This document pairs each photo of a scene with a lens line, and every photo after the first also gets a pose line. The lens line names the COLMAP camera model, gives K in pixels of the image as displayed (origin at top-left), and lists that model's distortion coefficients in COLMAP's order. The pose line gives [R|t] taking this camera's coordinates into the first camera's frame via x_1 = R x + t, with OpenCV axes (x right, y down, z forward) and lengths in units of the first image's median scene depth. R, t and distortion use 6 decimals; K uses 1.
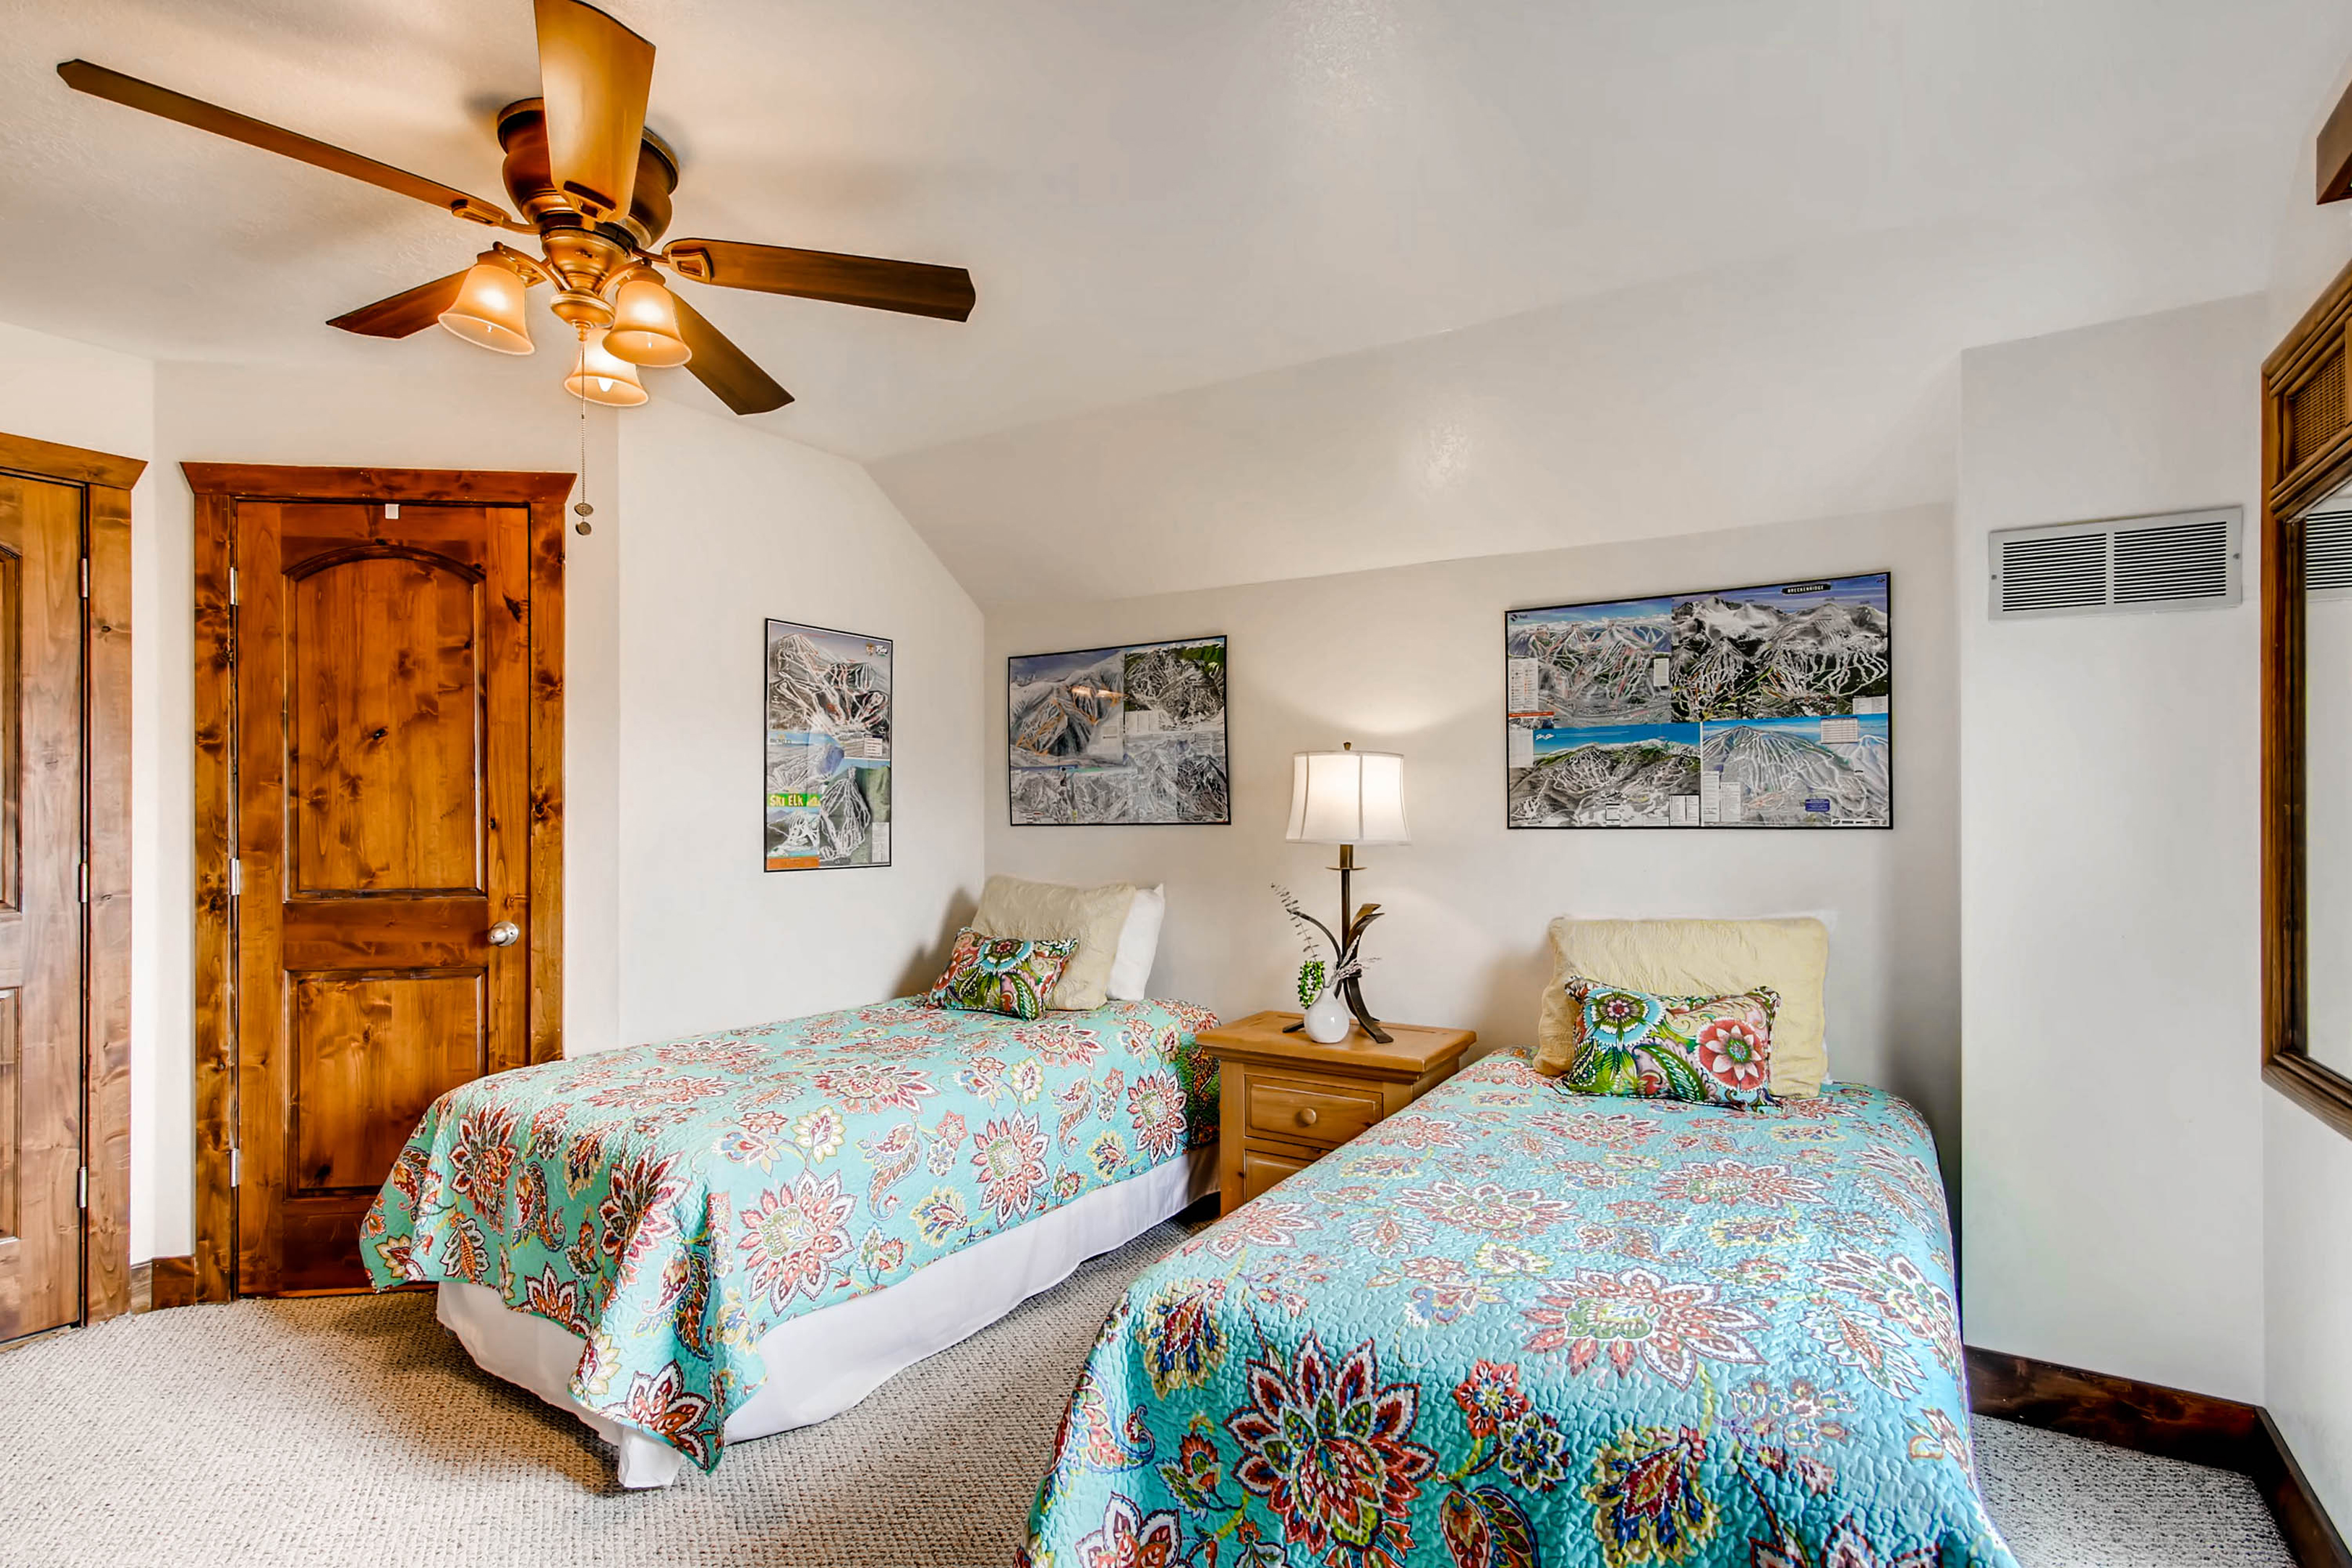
lens RADIAL K [[1163.0, 0, 1159.5], [0, 1163.0, 774.5], [0, 0, 1]] dist [0.013904, -0.000165]
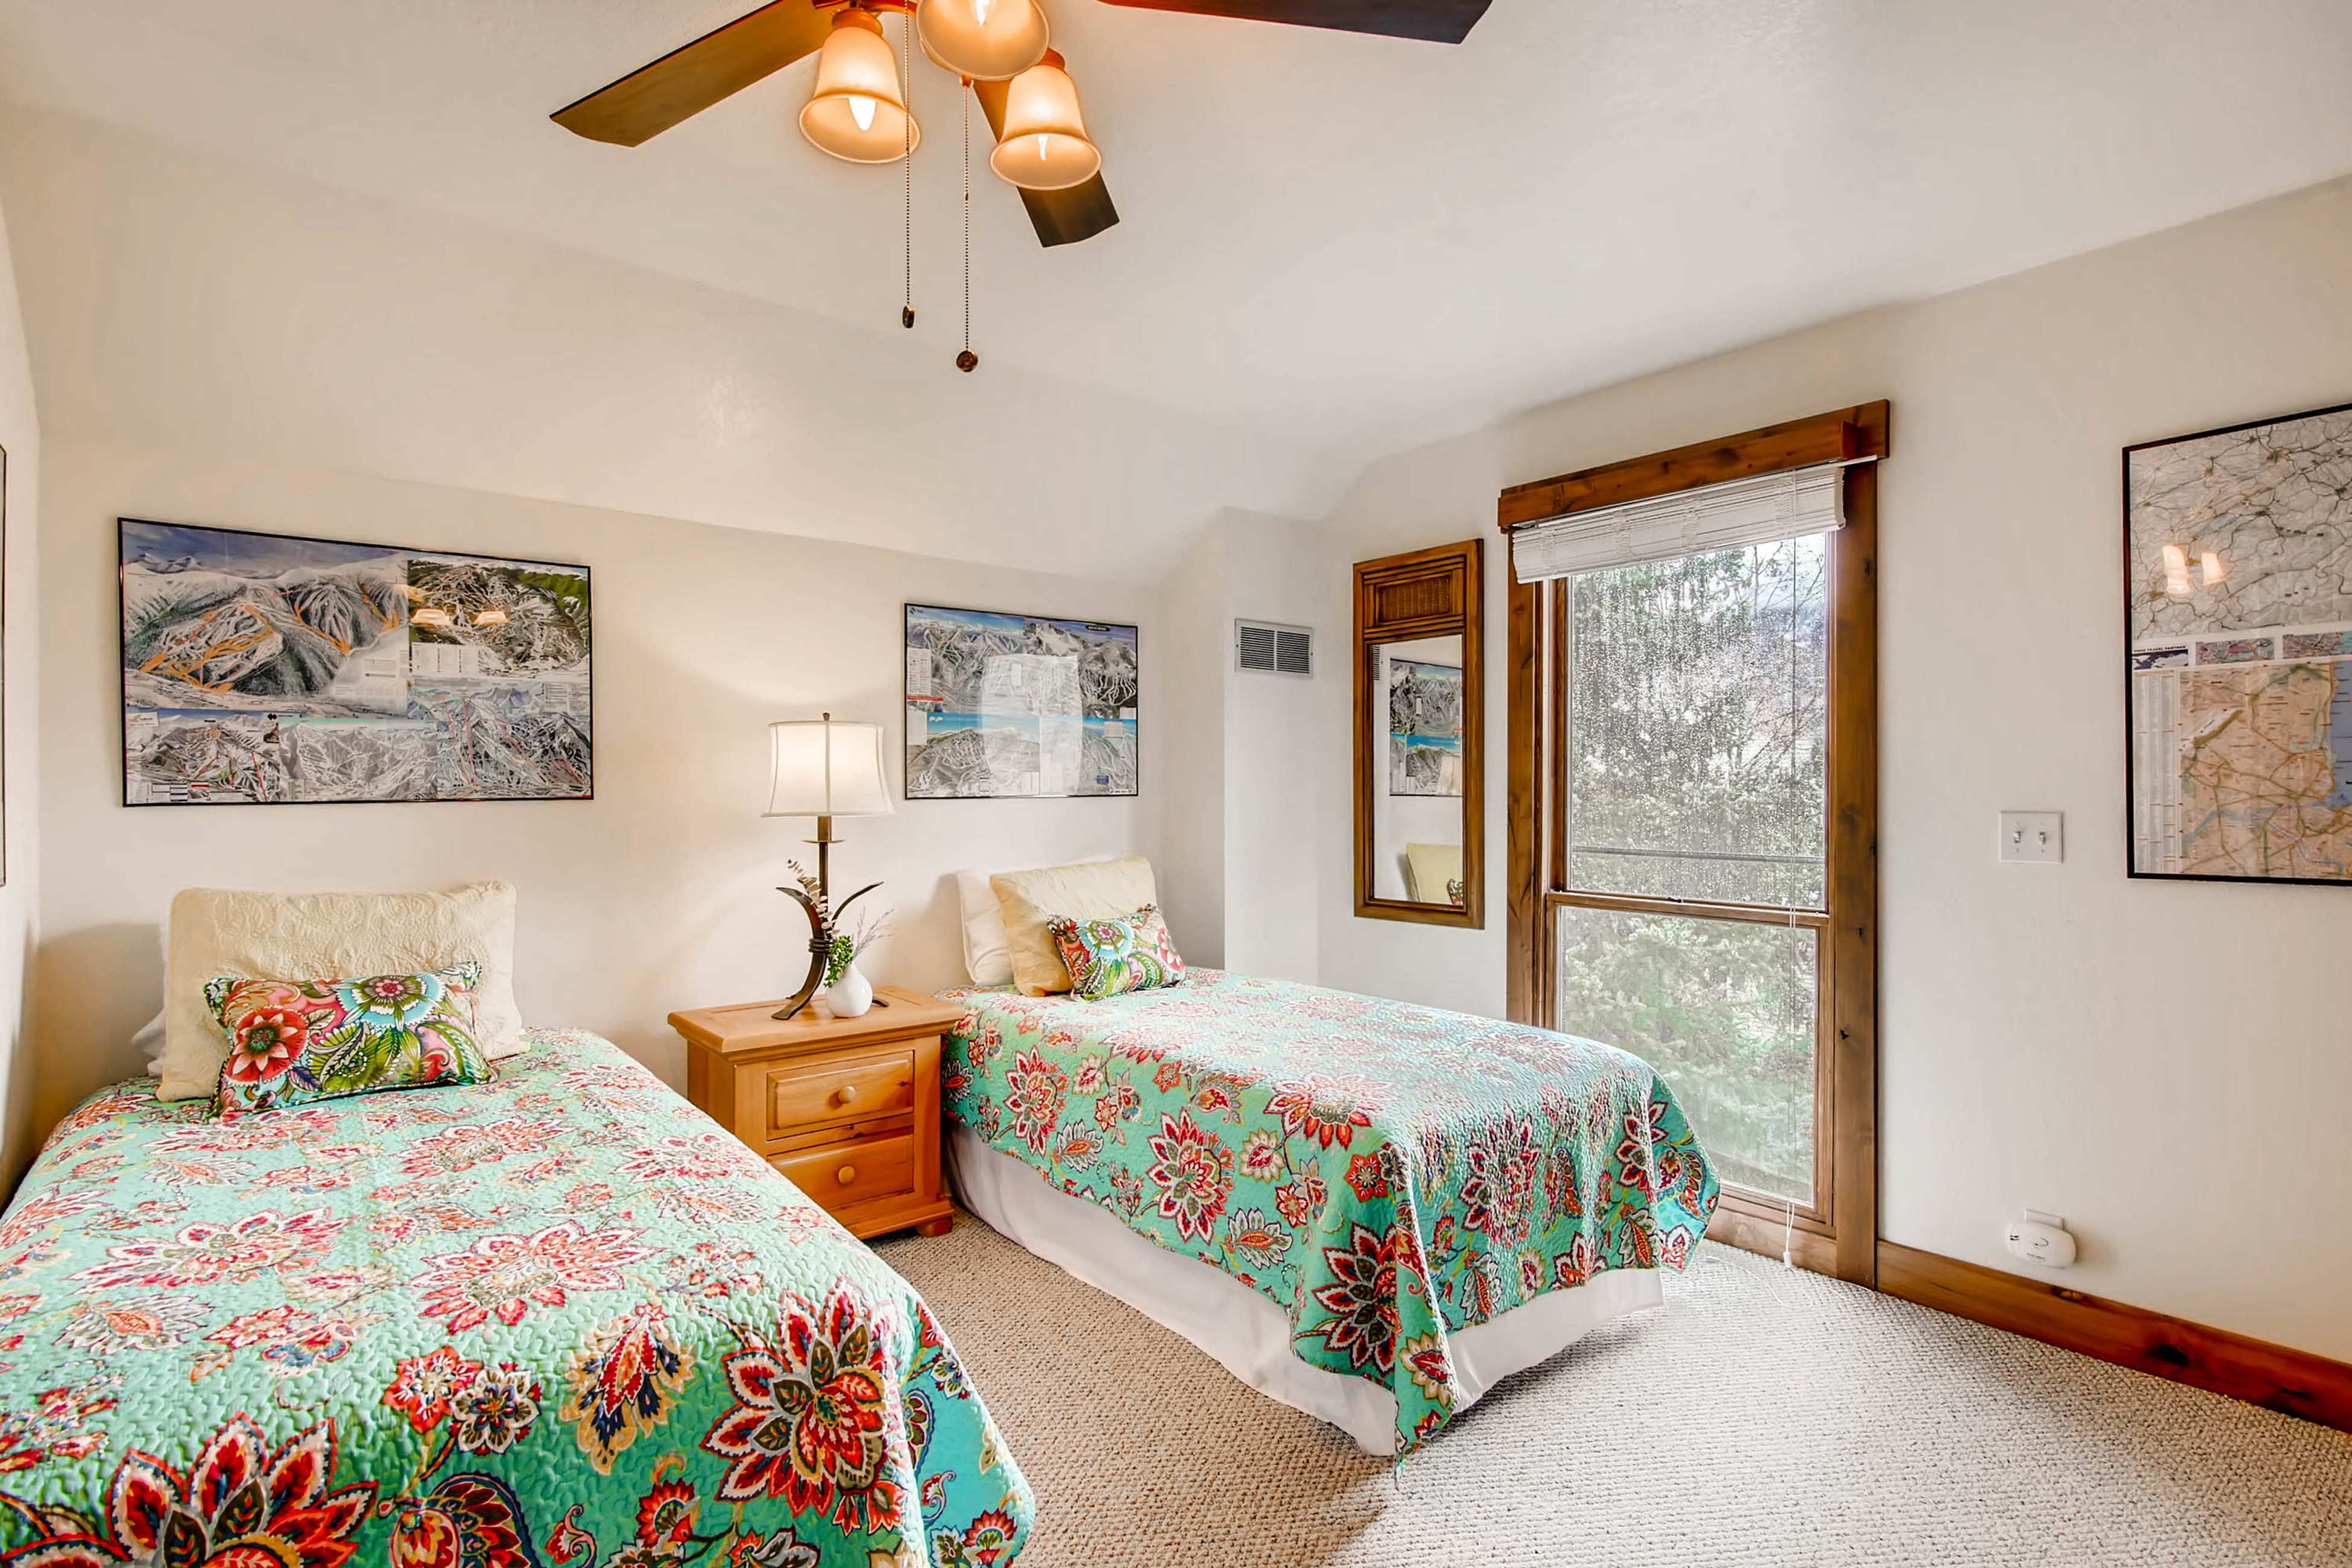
lens RADIAL K [[1163.0, 0, 1159.5], [0, 1163.0, 774.5], [0, 0, 1]] dist [0.013904, -0.000165]
pose [[0.323892, 0.010280, 0.946038, -0.674946], [-0.030658, 0.999530, -0.000365, 0.015725], [-0.945597, -0.028885, 0.324055, 0.411436]]
